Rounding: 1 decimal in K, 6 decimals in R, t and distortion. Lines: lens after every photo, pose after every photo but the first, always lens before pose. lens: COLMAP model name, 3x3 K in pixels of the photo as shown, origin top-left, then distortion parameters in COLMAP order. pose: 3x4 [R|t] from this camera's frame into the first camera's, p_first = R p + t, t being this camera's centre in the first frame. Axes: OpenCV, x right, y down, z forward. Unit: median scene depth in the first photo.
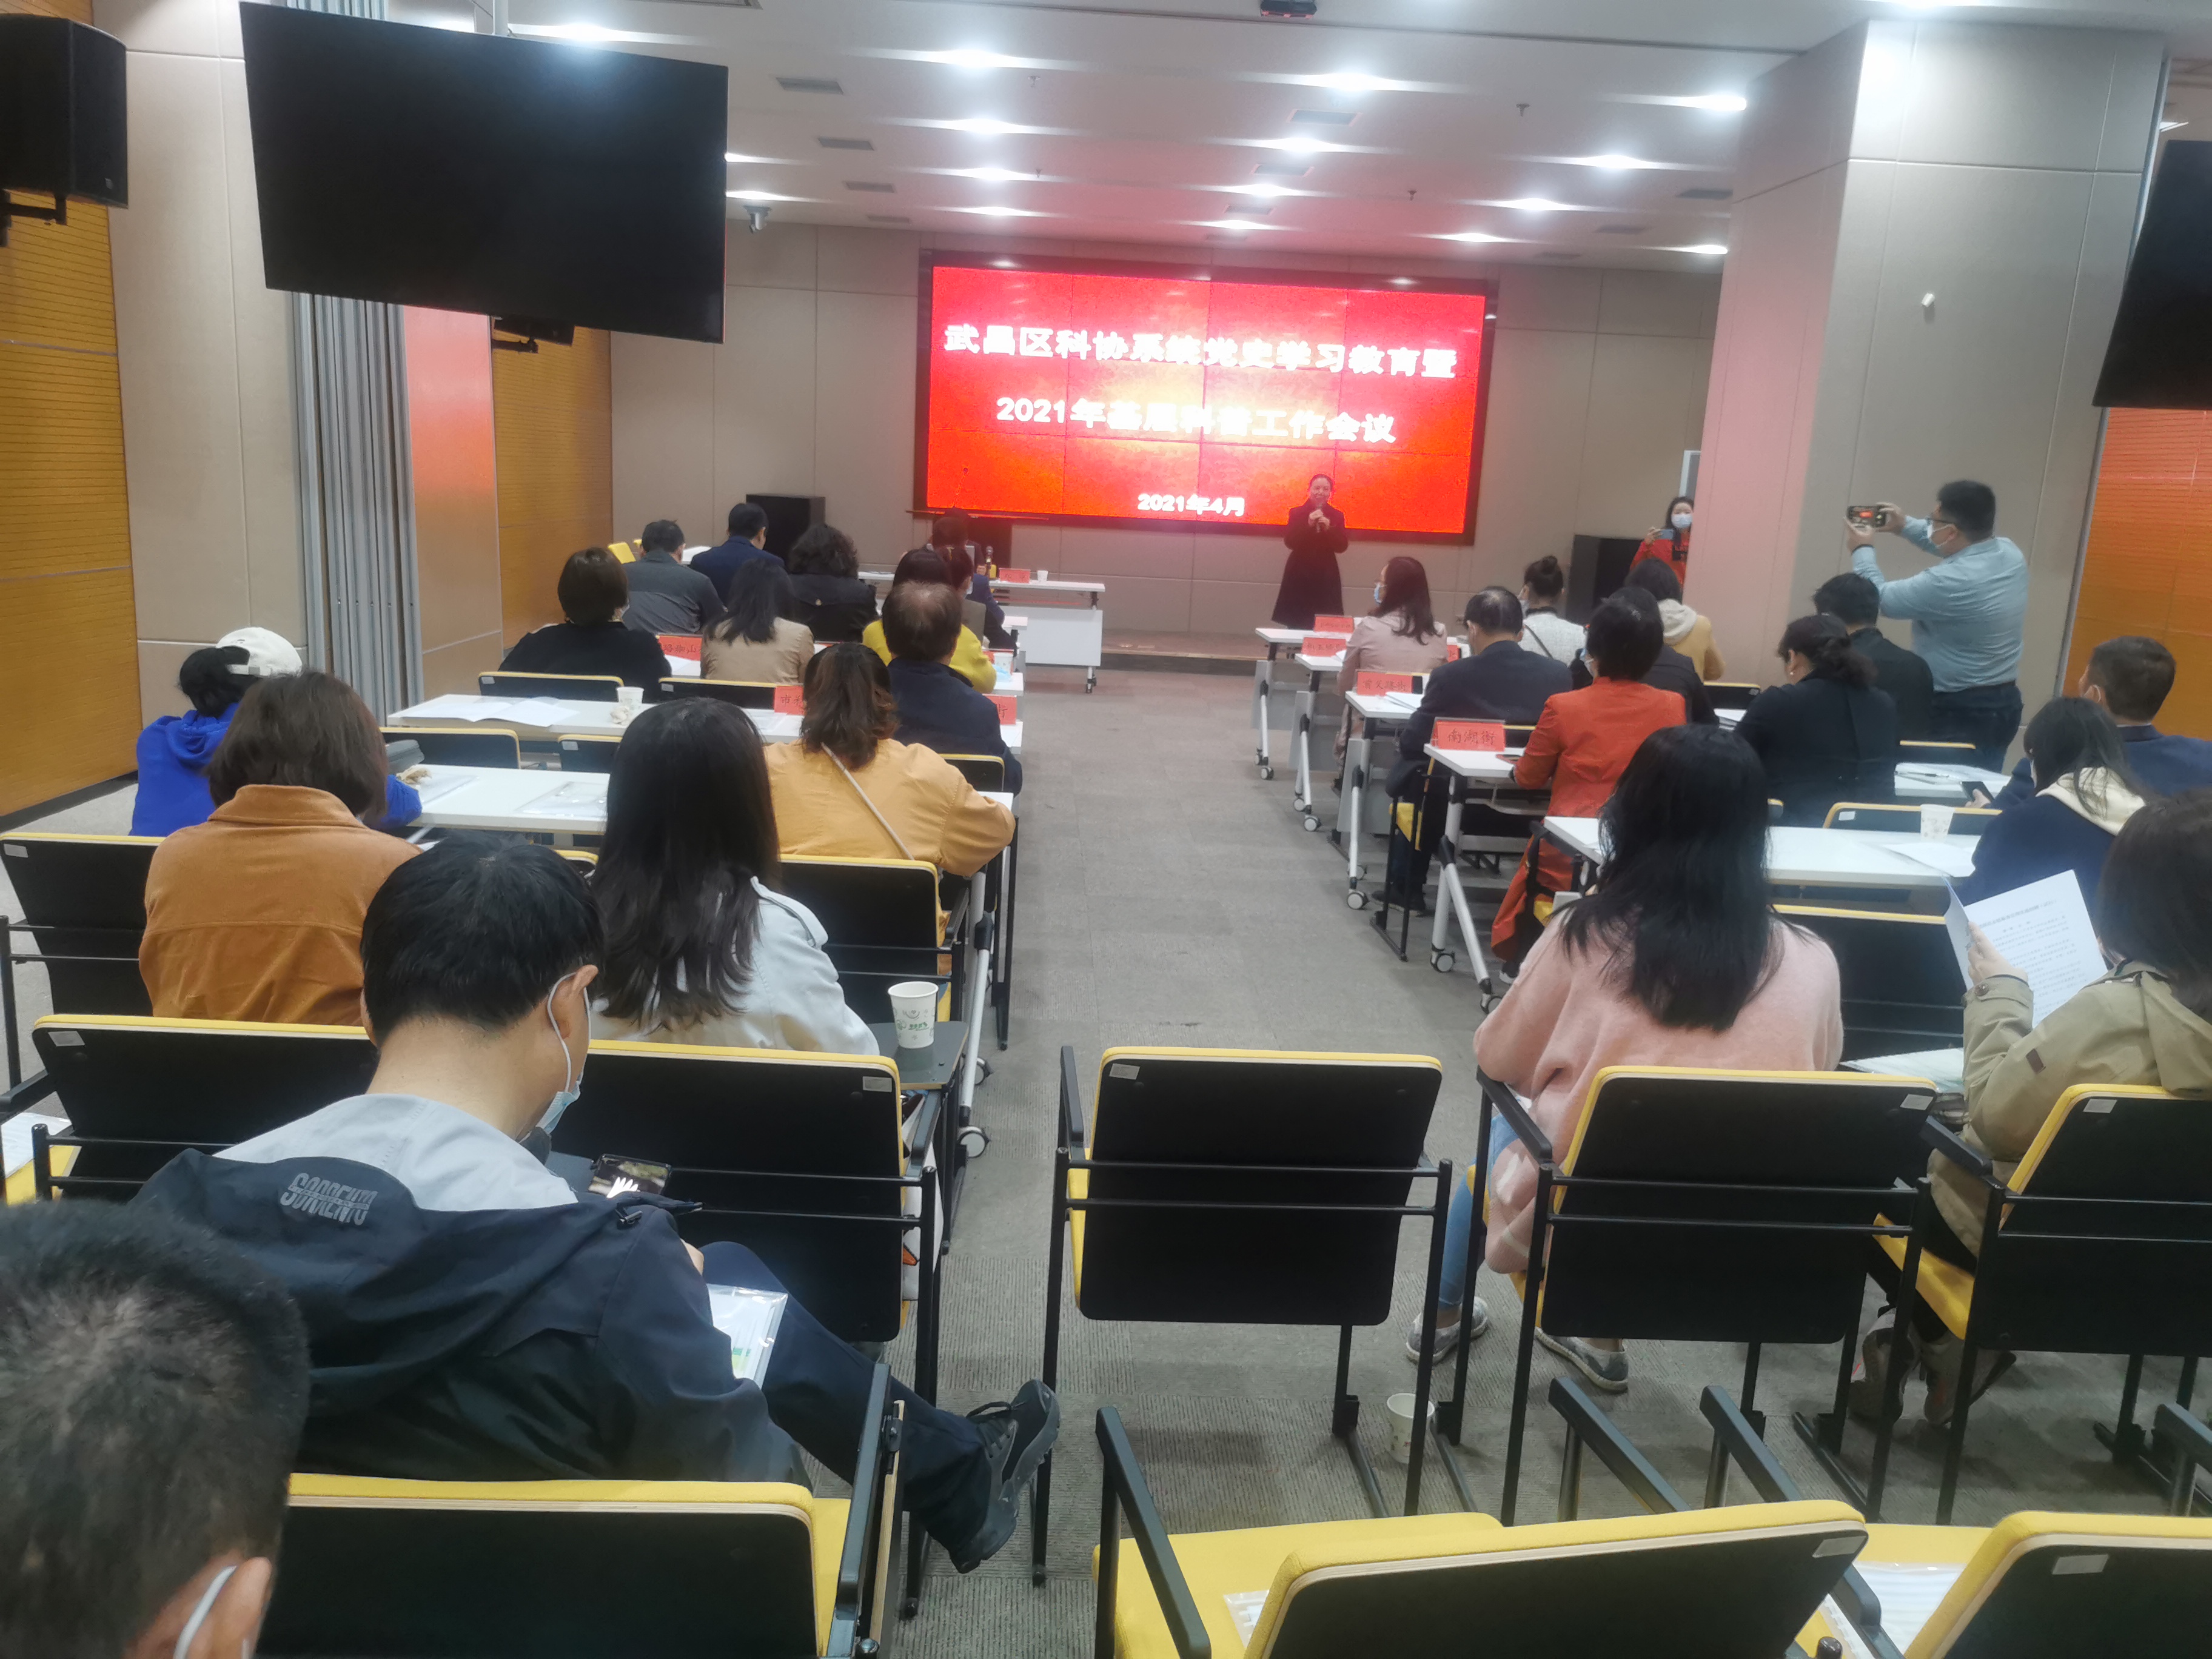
lens RADIAL K [[1725.4, 0, 1100.1], [0, 1725.4, 834.9], [0, 0, 1]] dist [0.034162, 0.000974]
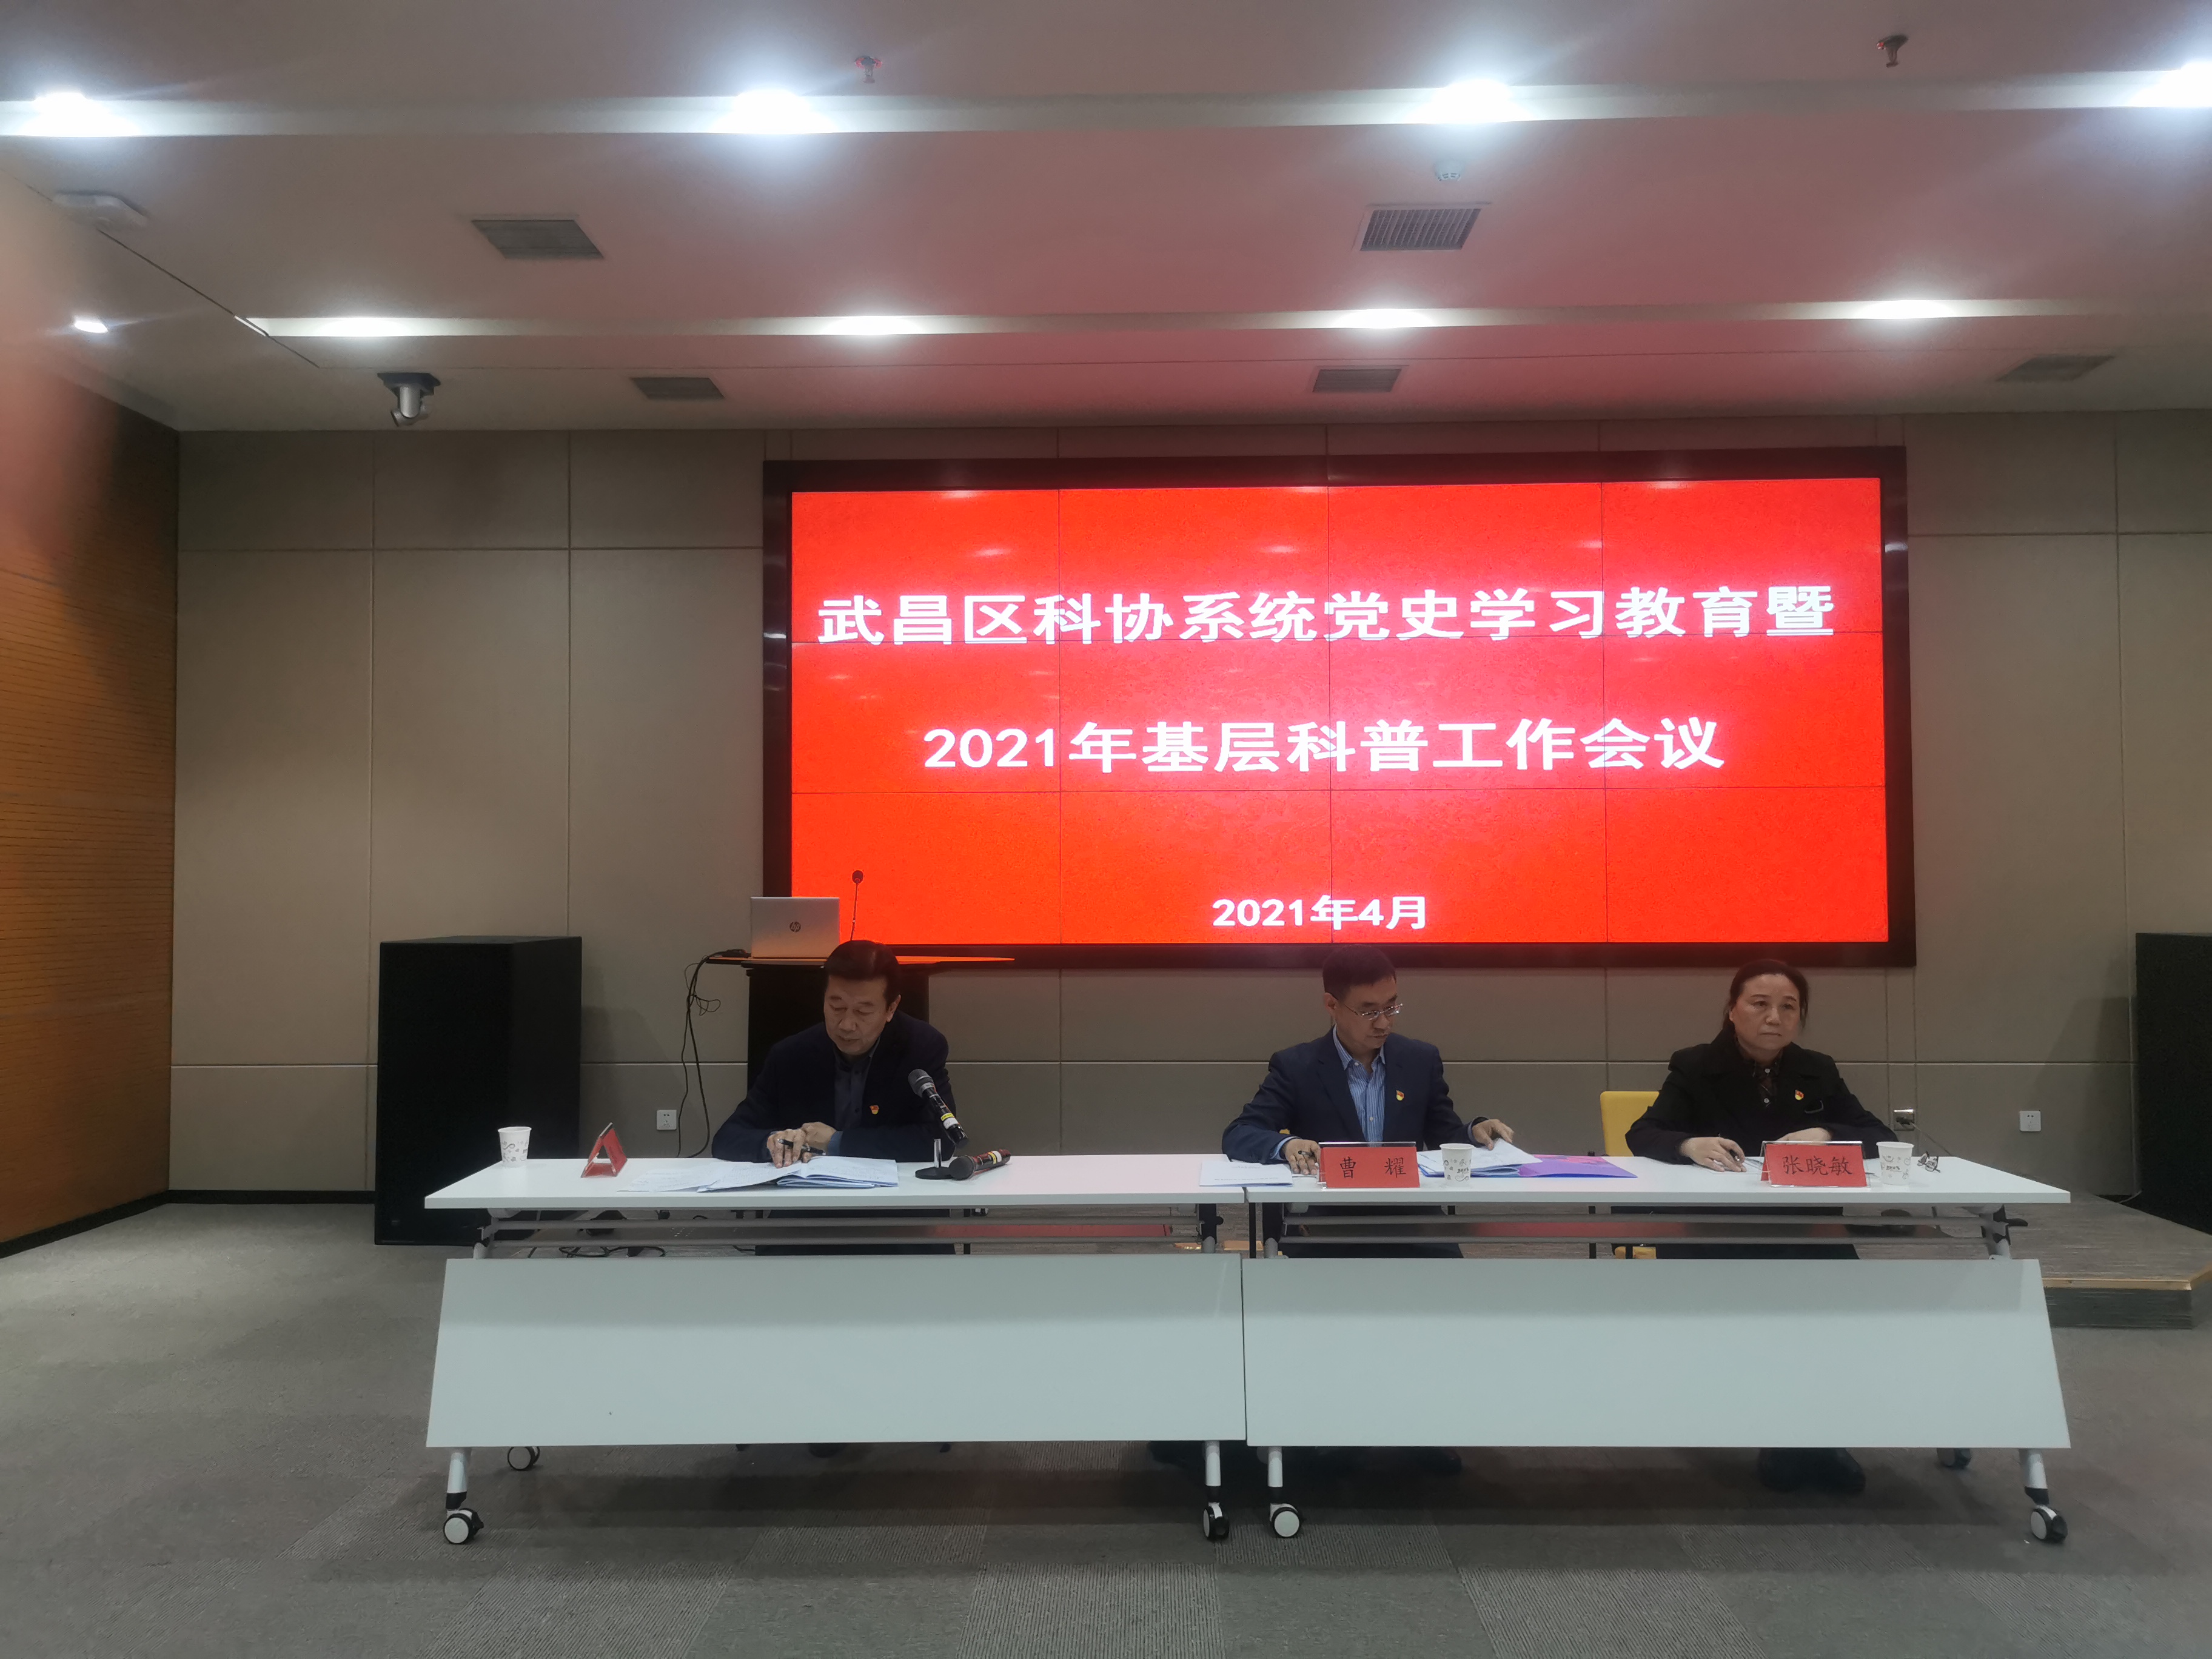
lens RADIAL K [[1725.4, 0, 1104.3], [0, 1725.4, 828.3], [0, 0, 1]] dist [0.034162, 0.000974]
pose [[0.996790, -0.056022, -0.057188, 0.021336], [0.040453, 0.968916, -0.244060, -0.097885], [0.069083, 0.240963, 0.968072, 0.518501]]
